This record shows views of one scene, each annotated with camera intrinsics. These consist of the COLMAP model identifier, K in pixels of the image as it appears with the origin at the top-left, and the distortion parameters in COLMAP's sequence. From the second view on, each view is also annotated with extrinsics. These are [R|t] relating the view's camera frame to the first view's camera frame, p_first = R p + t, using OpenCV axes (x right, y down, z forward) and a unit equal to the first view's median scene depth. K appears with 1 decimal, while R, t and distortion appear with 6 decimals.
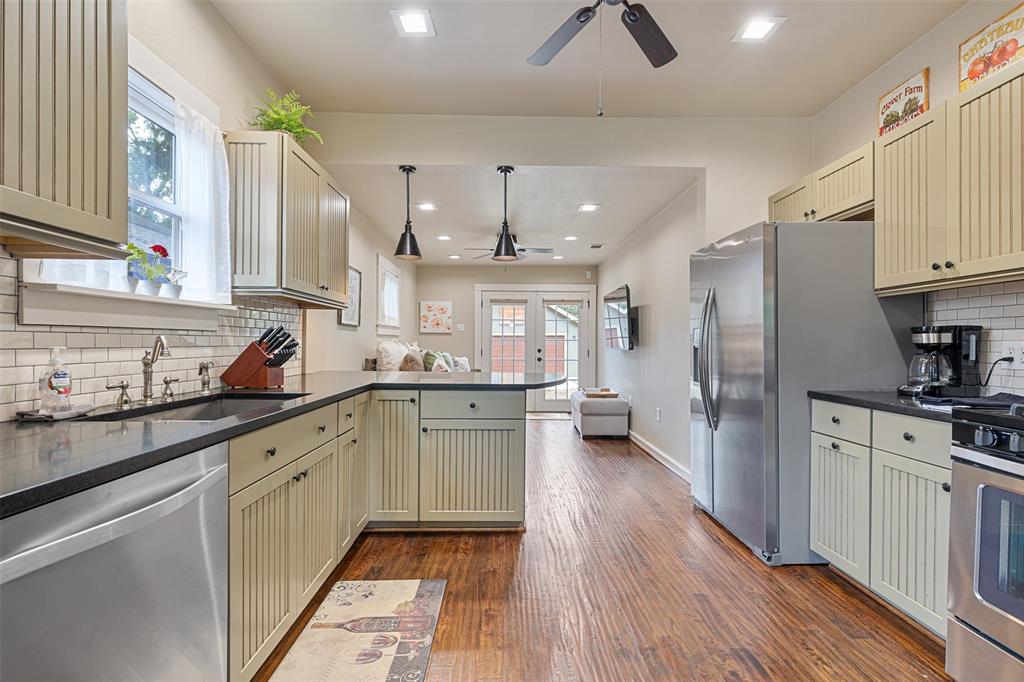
lens RADIAL K [[461.1, 0, 512.6], [0, 461.1, 346.7], [0, 0, 1]] dist [0.003800, -0.000582]
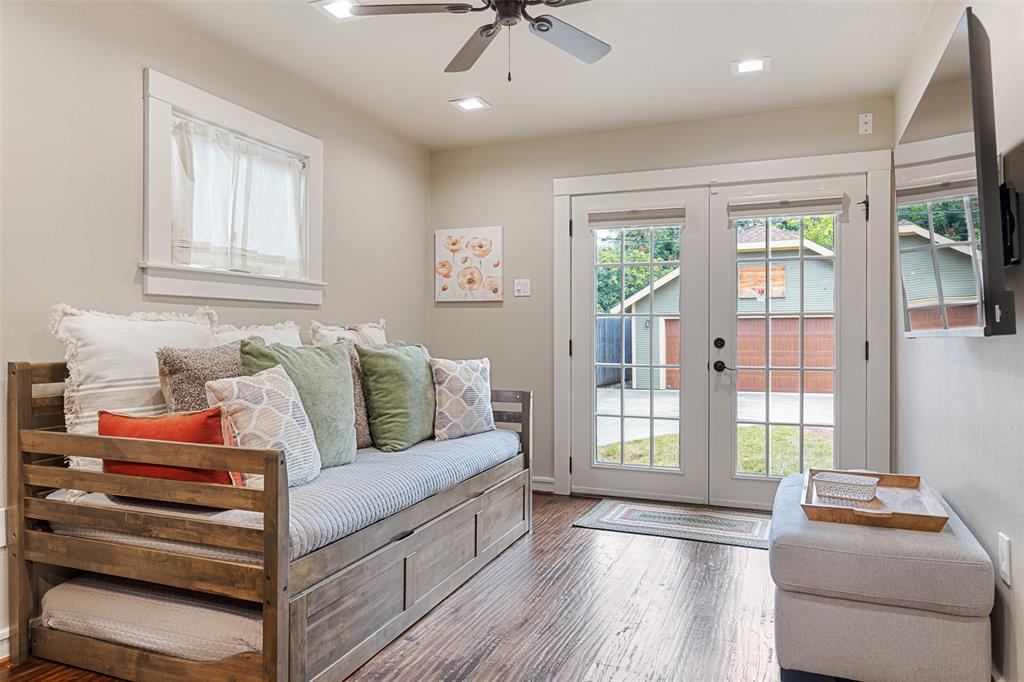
lens RADIAL K [[671.3, 0, 516.1], [0, 671.3, 333.4], [0, 0, 1]] dist [-0.005127, -0.005407]
pose [[0.920980, -0.005139, -0.389576, 0.384702], [0.001387, 0.999950, -0.009911, 0.019998], [0.389607, 0.008587, 0.920941, 1.417184]]
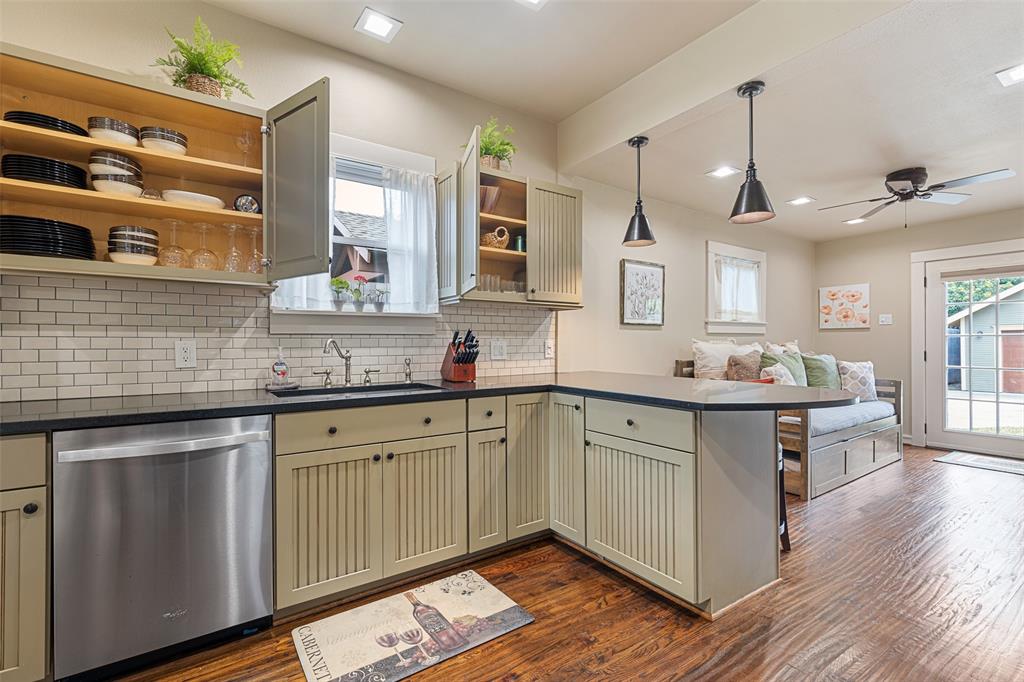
lens RADIAL K [[461.1, 0, 510.2], [0, 461.1, 345.1], [0, 0, 1]] dist [0.003800, -0.000582]
pose [[0.546355, -0.006482, -0.837529, 0.522651], [0.001295, 0.999975, -0.006895, 0.003800], [0.837553, 0.002683, 0.546350, 0.471663]]
